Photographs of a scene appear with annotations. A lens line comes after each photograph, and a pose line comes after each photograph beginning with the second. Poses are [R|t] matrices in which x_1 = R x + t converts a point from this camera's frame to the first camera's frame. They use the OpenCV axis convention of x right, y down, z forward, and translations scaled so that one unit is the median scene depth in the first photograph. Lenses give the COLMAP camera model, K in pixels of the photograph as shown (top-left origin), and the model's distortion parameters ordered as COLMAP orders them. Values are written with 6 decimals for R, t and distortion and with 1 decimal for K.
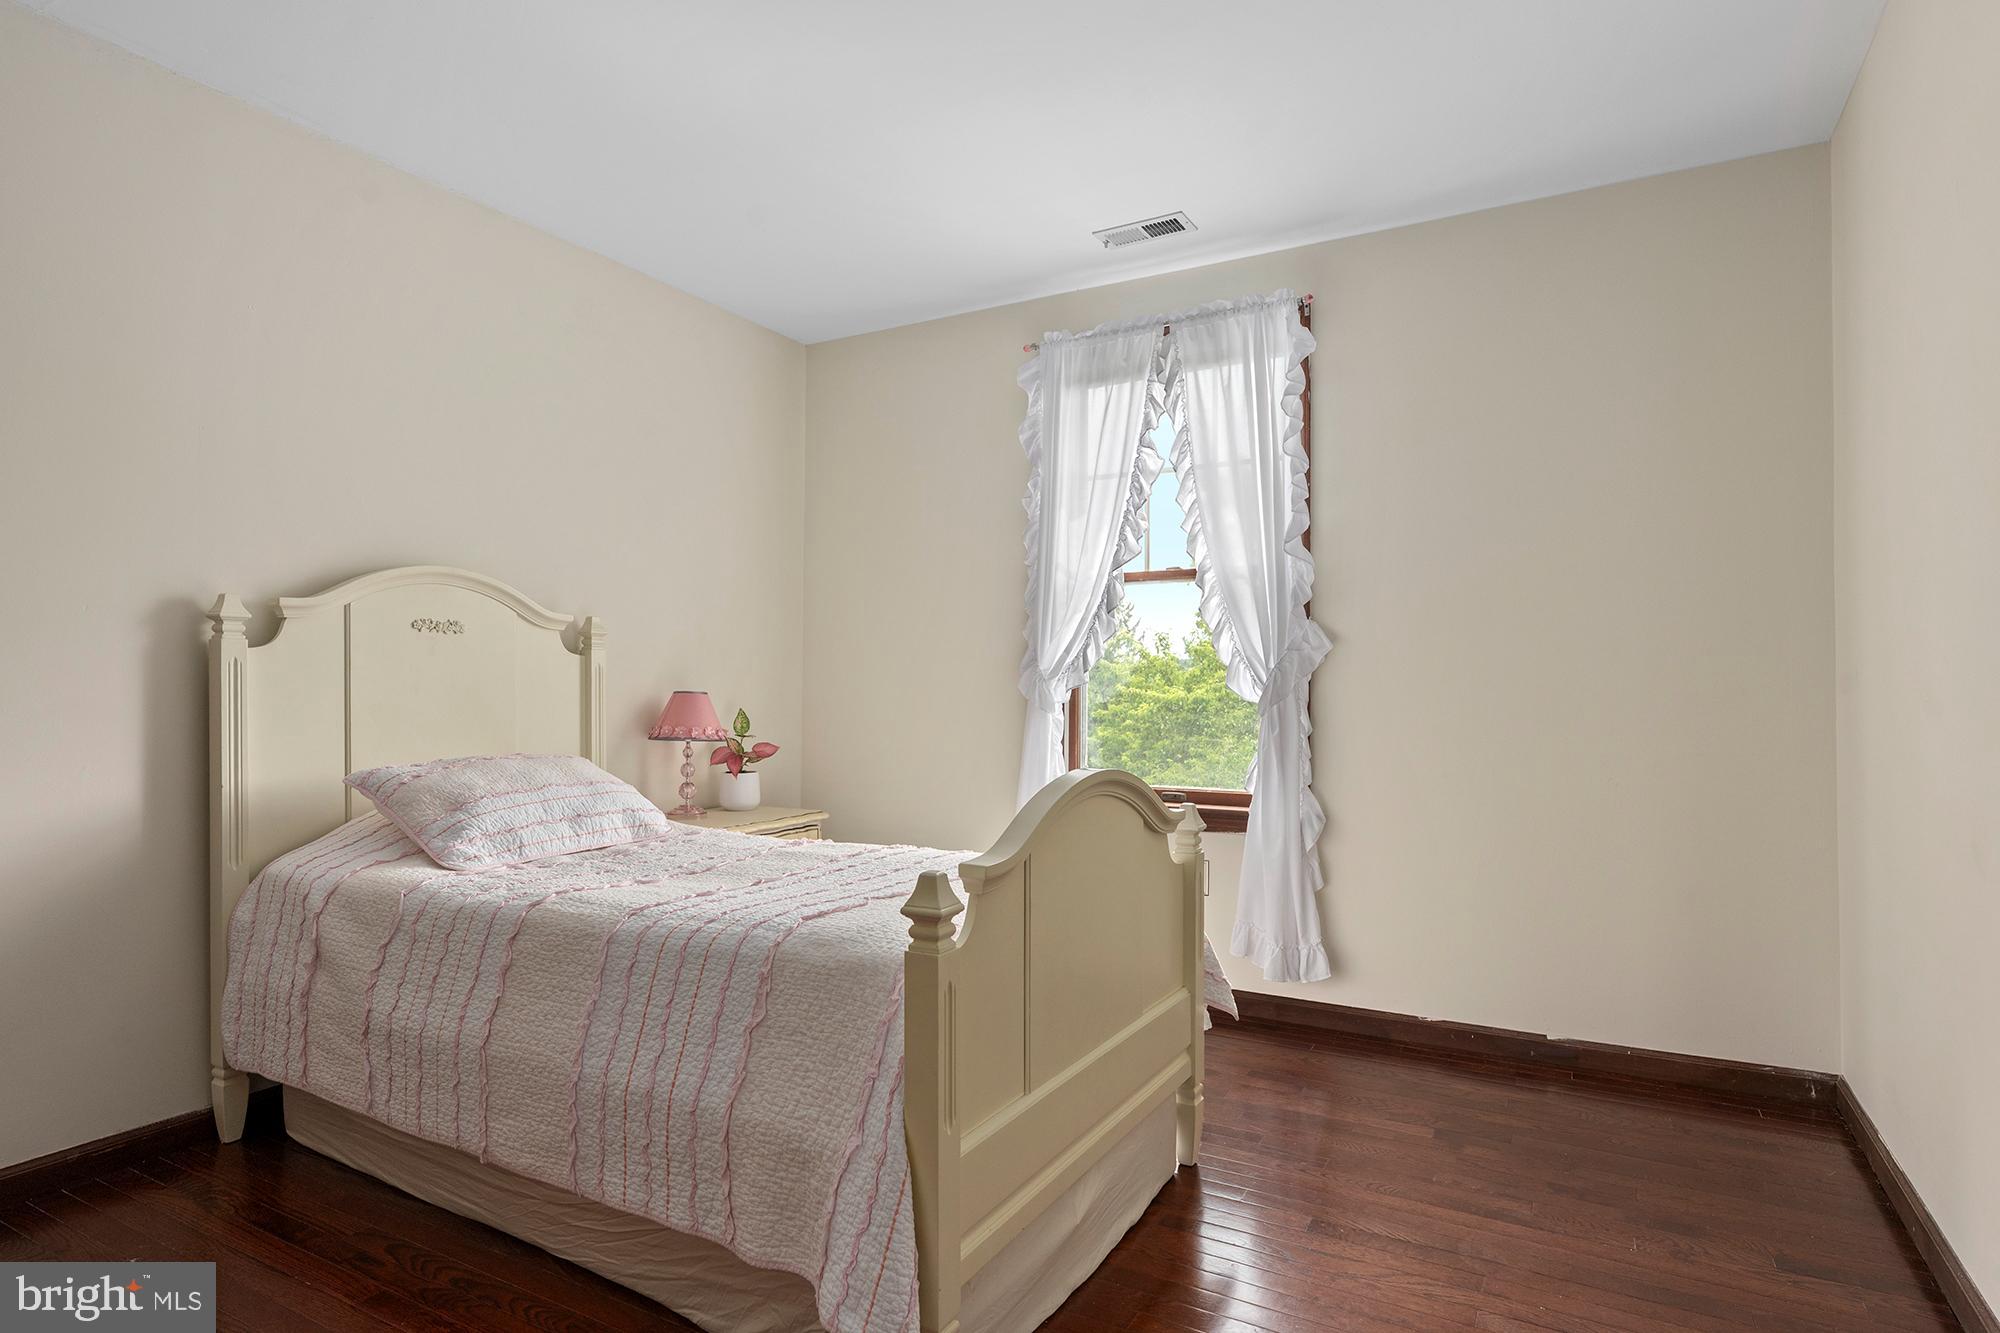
lens RADIAL K [[1068.3, 0, 1005.0], [0, 1068.3, 690.6], [0, 0, 1]] dist [0.001087, 0.000082]
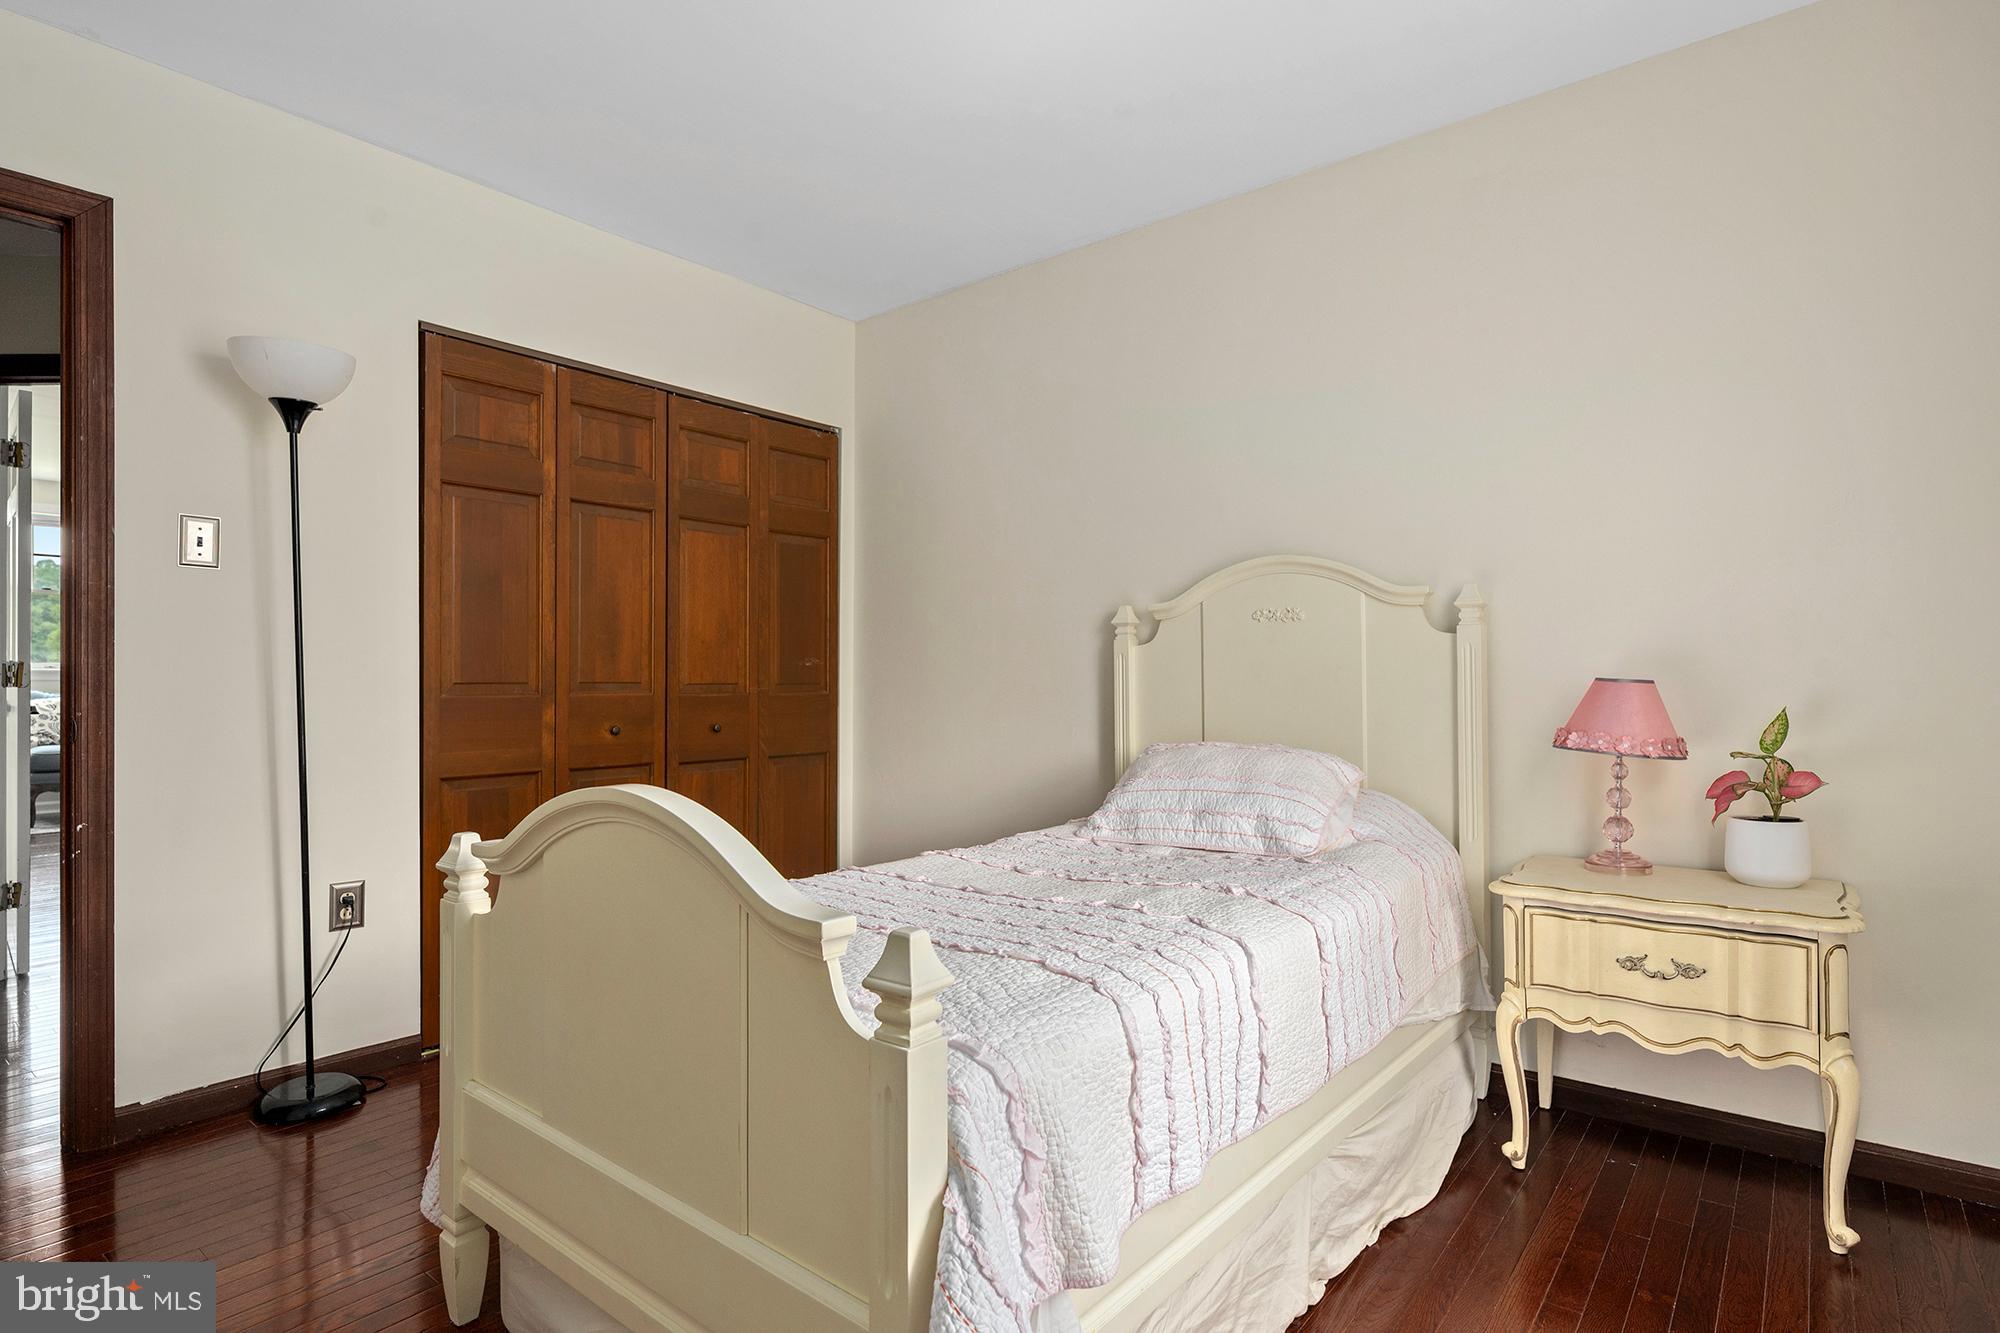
lens RADIAL K [[1024.5, 0, 1000.0], [0, 1024.5, 666.5], [0, 0, 1]] dist [0.001675, 0.000154]
pose [[-0.167585, -0.013231, -0.985769, 0.500518], [0.000823, 0.999908, -0.013561, 0.001914], [0.985857, -0.003084, -0.167559, 0.935399]]
